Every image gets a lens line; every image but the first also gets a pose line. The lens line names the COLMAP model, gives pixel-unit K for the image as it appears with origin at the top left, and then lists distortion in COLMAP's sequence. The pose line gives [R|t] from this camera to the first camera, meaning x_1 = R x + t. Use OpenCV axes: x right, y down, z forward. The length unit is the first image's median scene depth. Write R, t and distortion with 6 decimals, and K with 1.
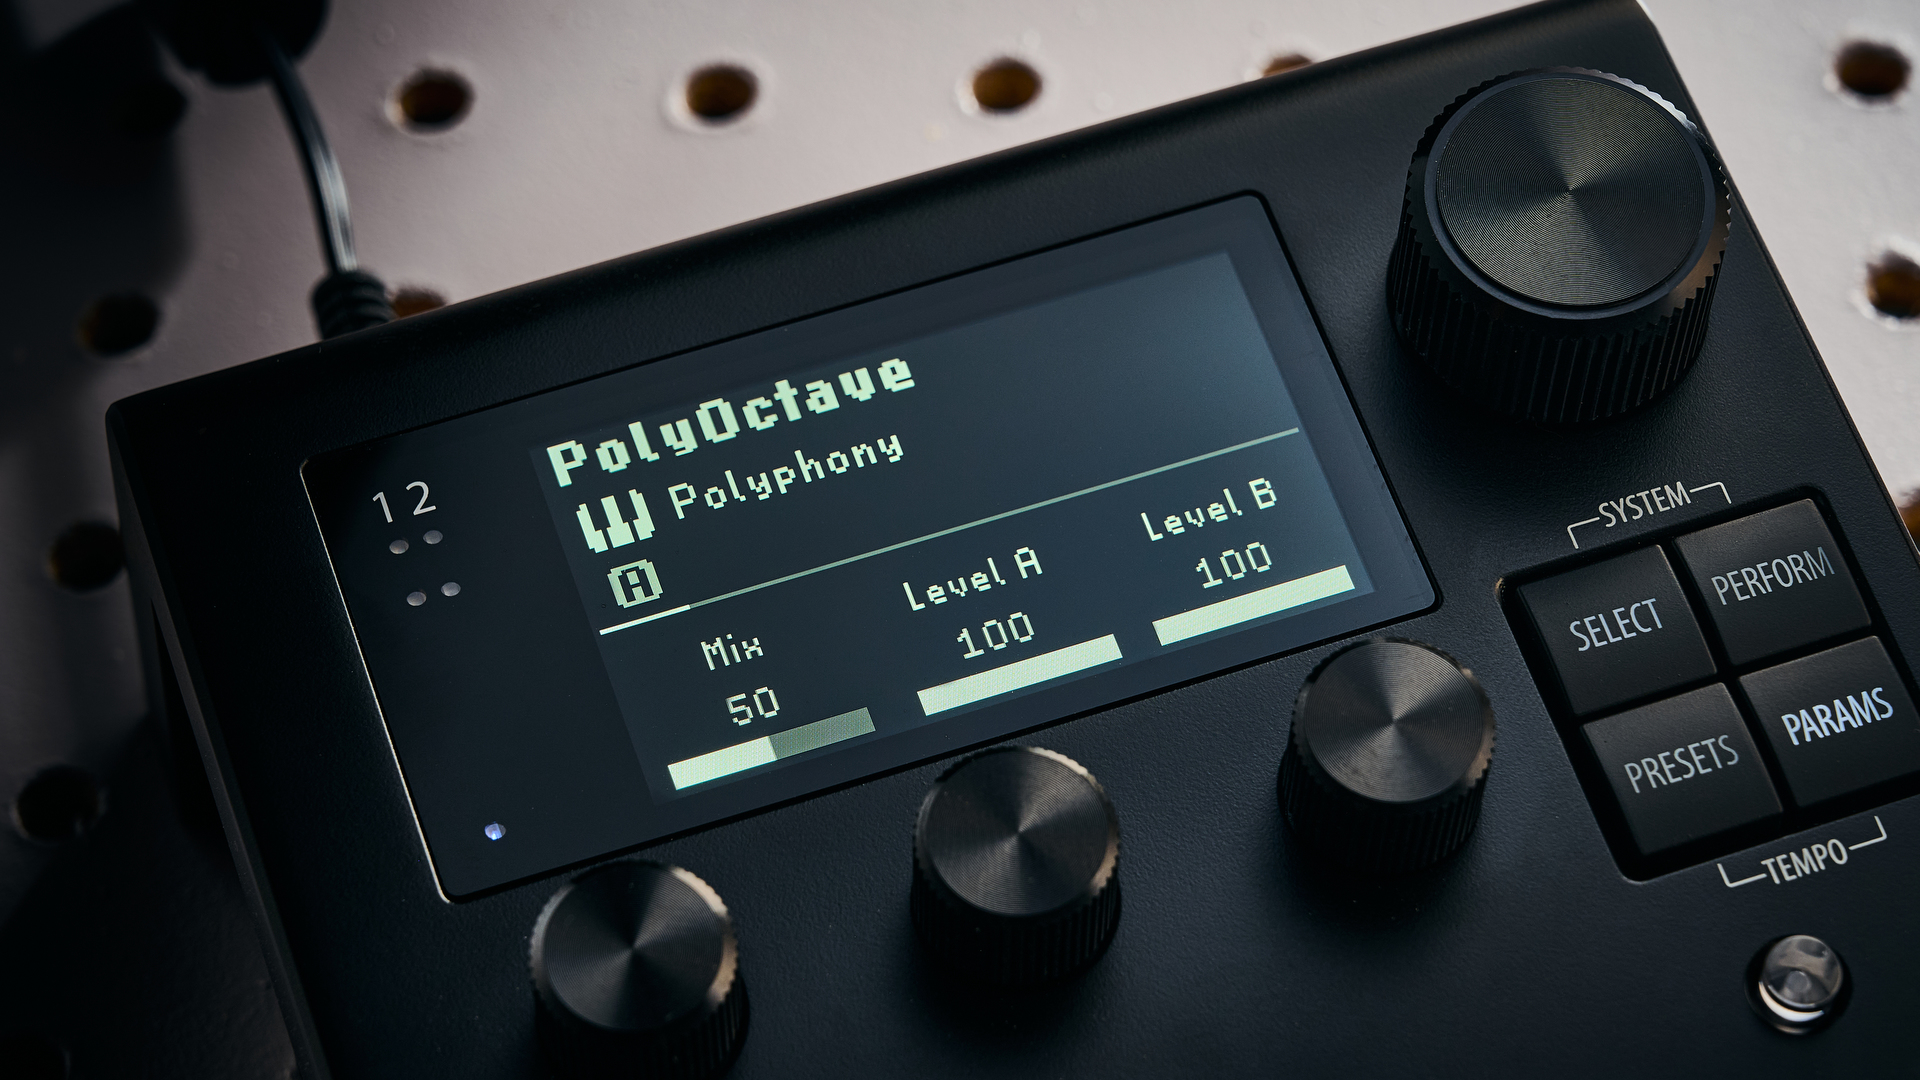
lens RADIAL K [[5607.4, 0, 1027.5], [0, 5607.4, 537.1], [0, 0, 1]] dist [-0.087481, -2.582604]
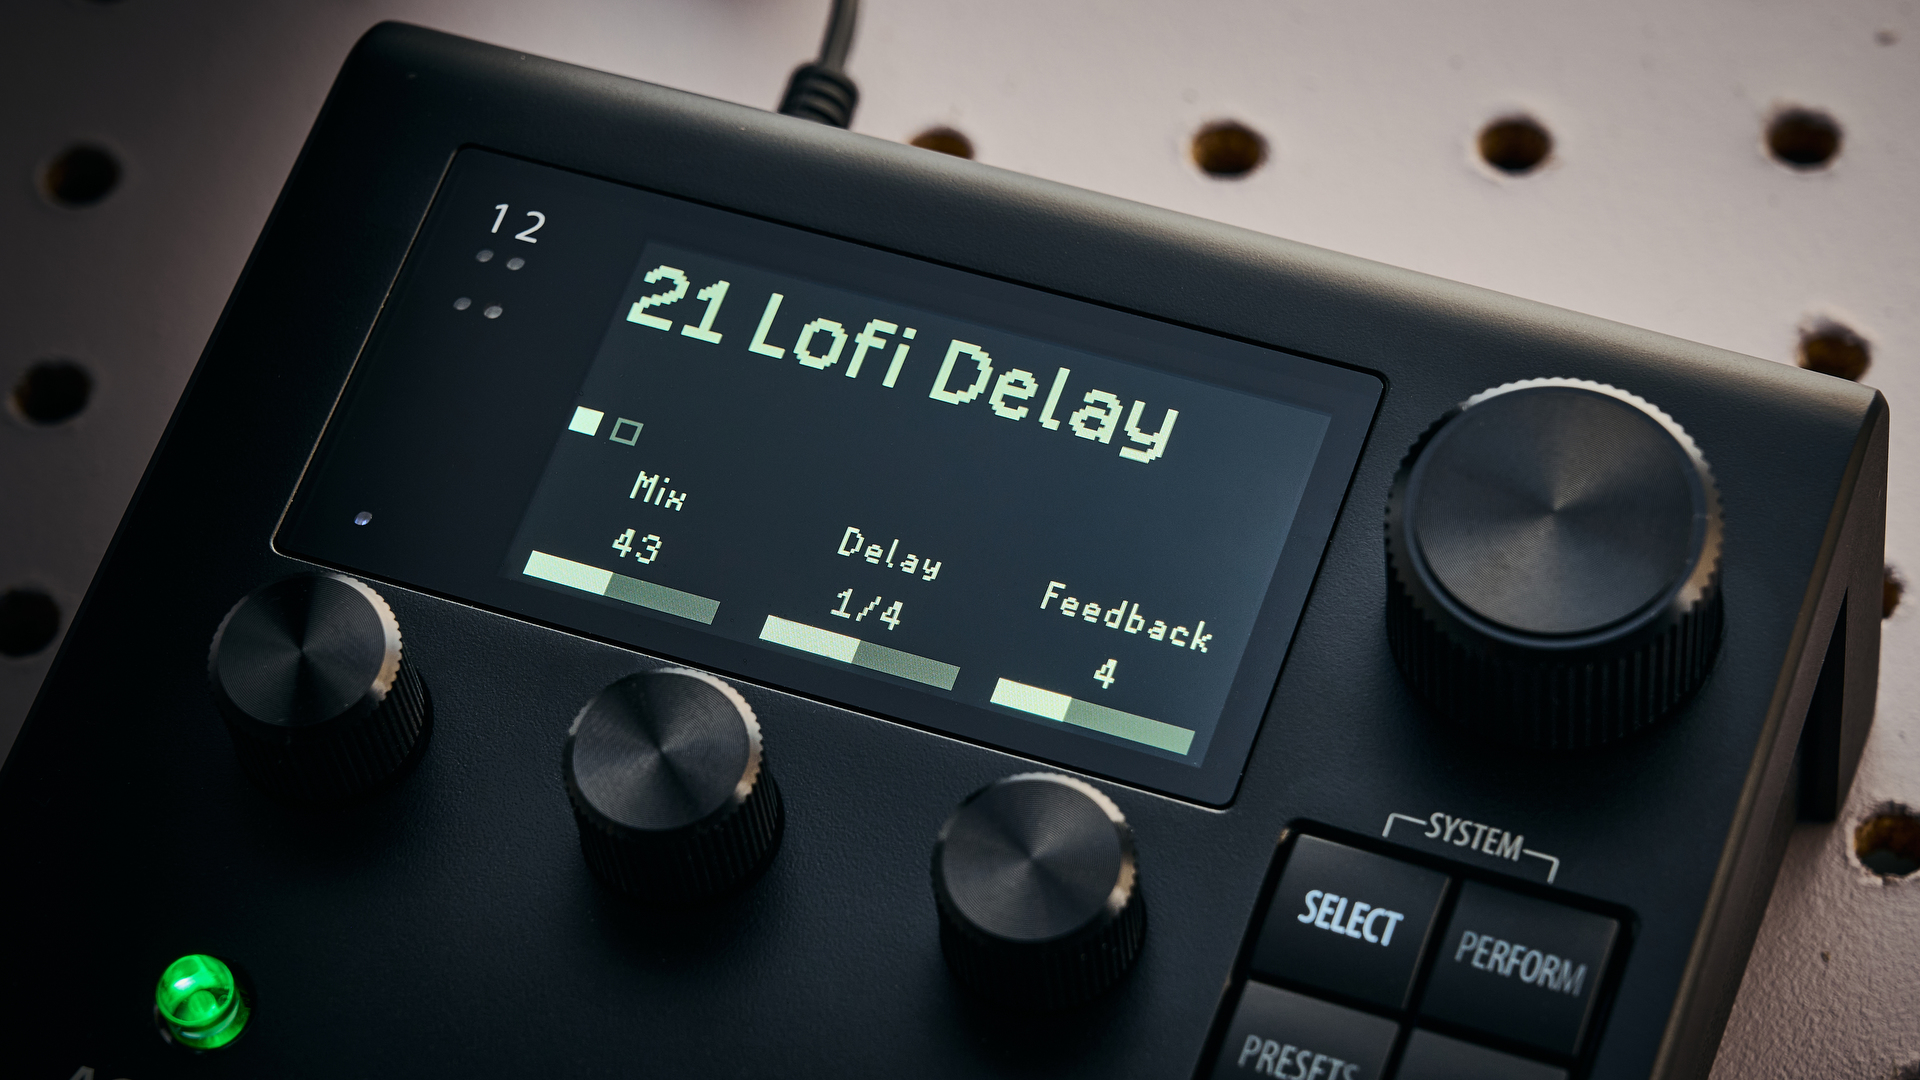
lens RADIAL K [[5607.4, 0, 1027.5], [0, 5607.4, 537.1], [0, 0, 1]] dist [-0.087481, -2.582604]
pose [[0.775066, 0.495967, -0.391523, 0.407519], [-0.495817, 0.861465, 0.109744, -0.119404], [0.391712, 0.109065, 0.913601, 0.083606]]
